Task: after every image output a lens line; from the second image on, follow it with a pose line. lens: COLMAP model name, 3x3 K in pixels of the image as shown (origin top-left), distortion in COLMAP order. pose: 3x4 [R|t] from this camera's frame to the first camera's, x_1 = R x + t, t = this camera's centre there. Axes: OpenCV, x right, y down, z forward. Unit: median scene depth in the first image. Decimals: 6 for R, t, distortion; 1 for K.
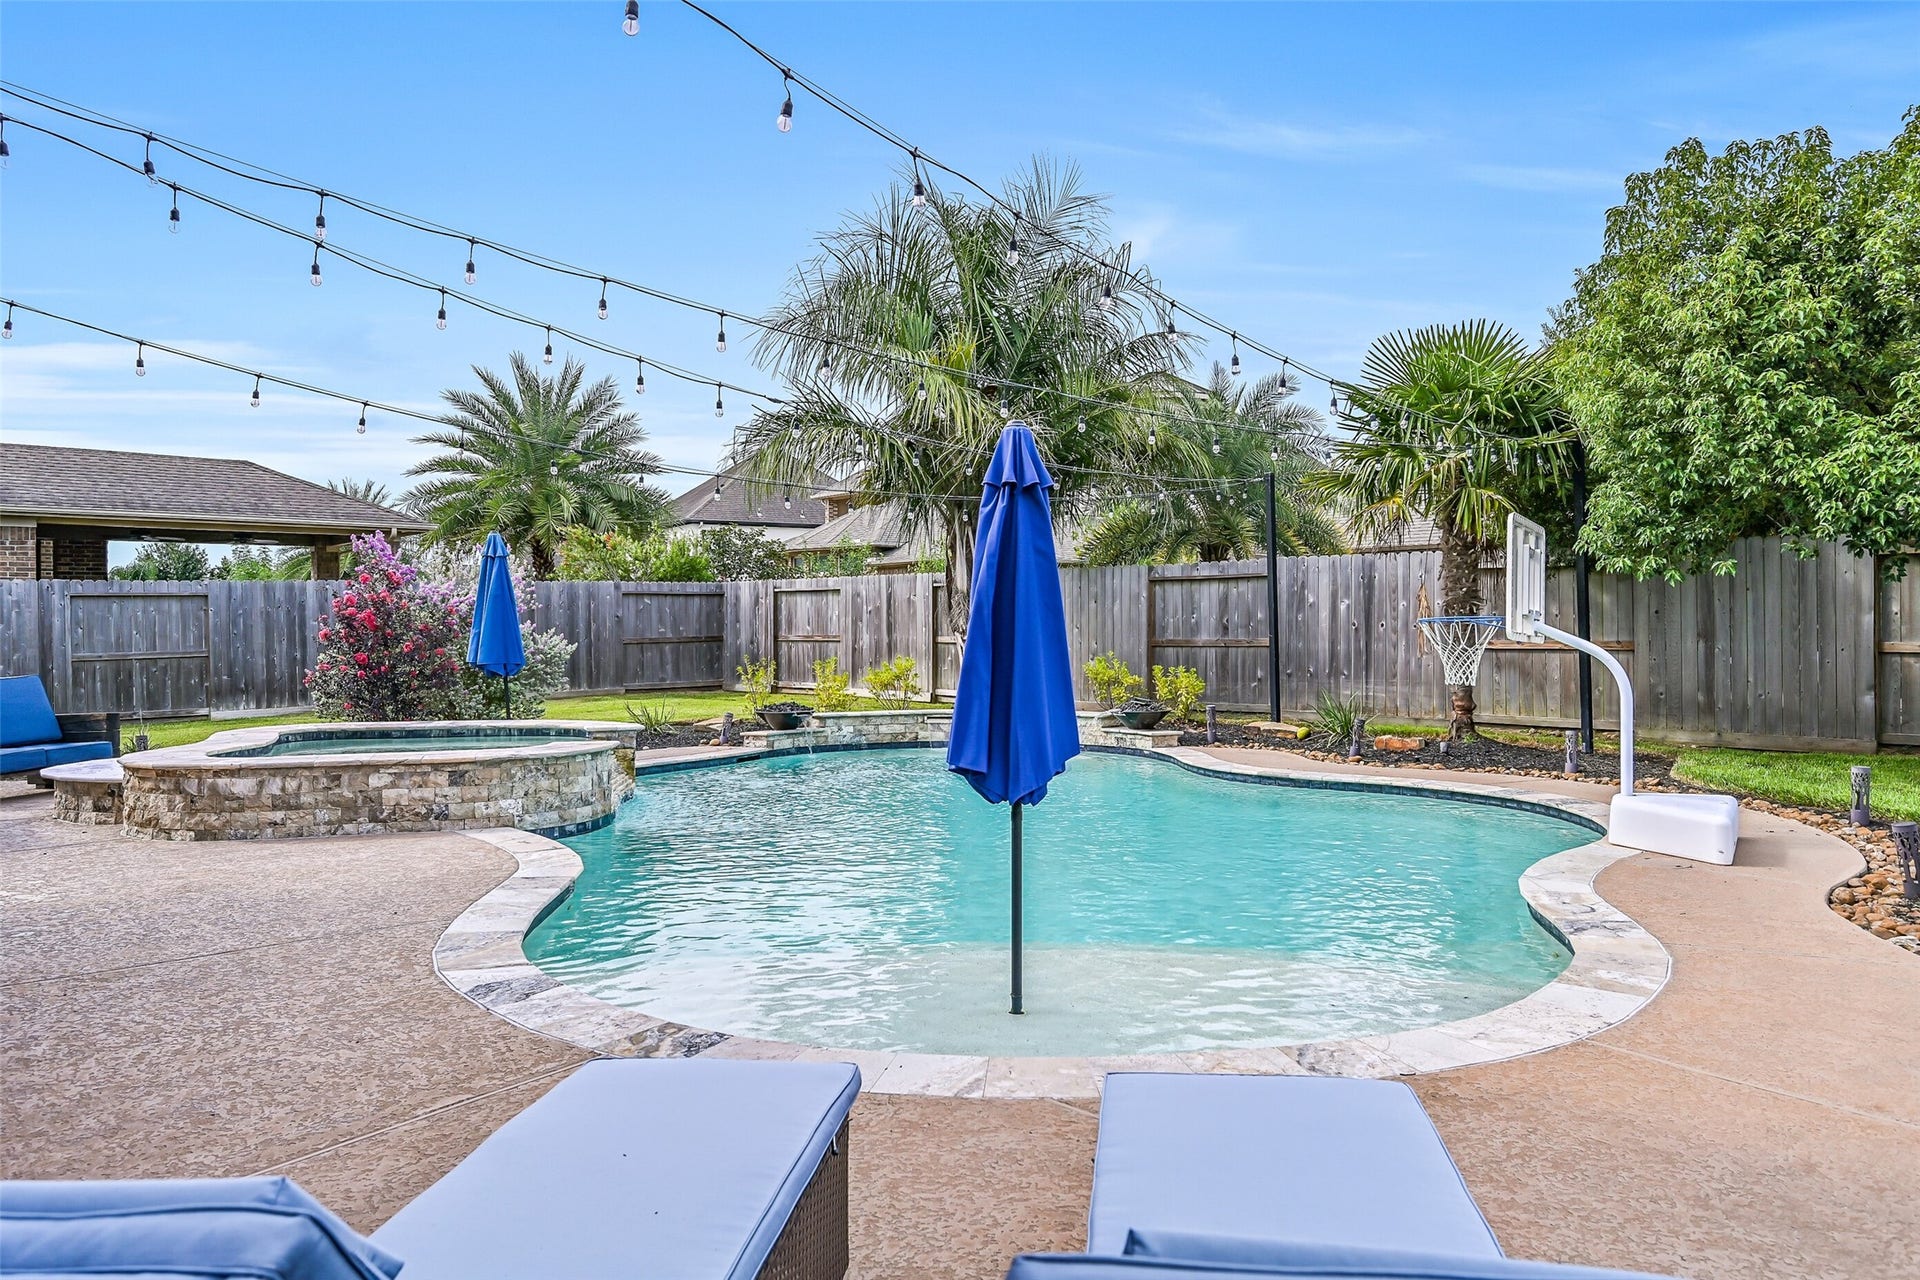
lens RADIAL K [[1321.7, 0, 960.0], [0, 1321.7, 640.0], [0, 0, 1]] dist [-0.007239, 0.001281]
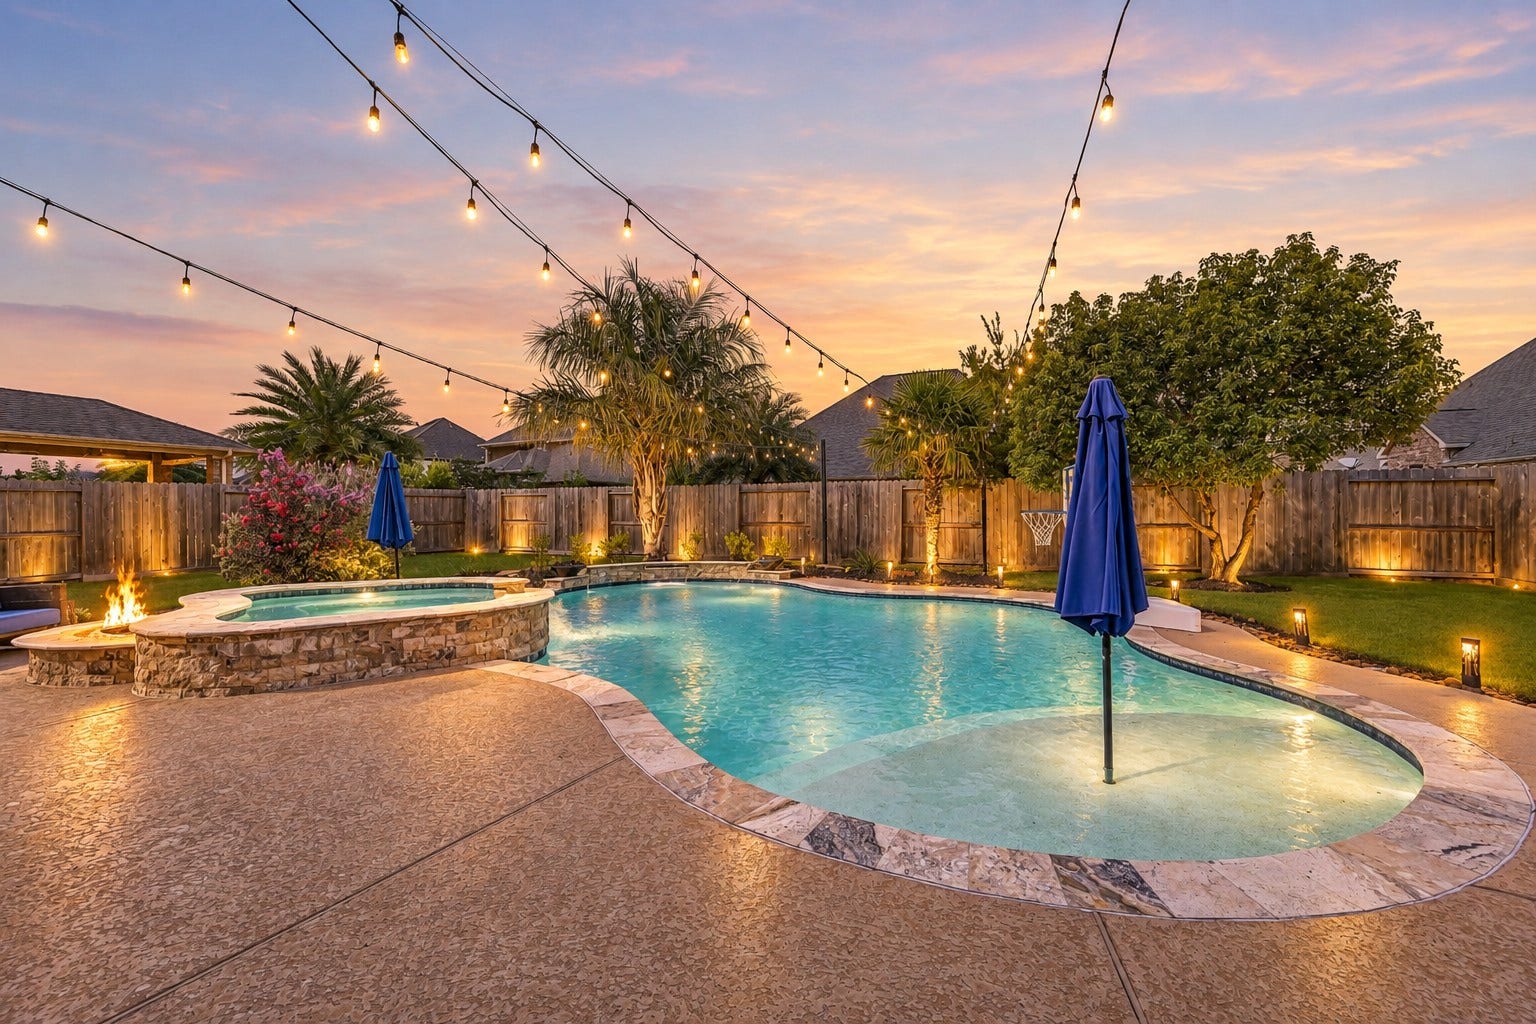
lens RADIAL K [[625.3, 0, 789.1], [0, 625.3, 514.8], [0, 0, 1]] dist [-0.002306, -0.000073]
pose [[0.926092, 0.003137, 0.377284, -0.302397], [0.001503, 0.999927, -0.012002, -0.001288], [-0.377294, 0.011682, 0.926020, 0.271914]]
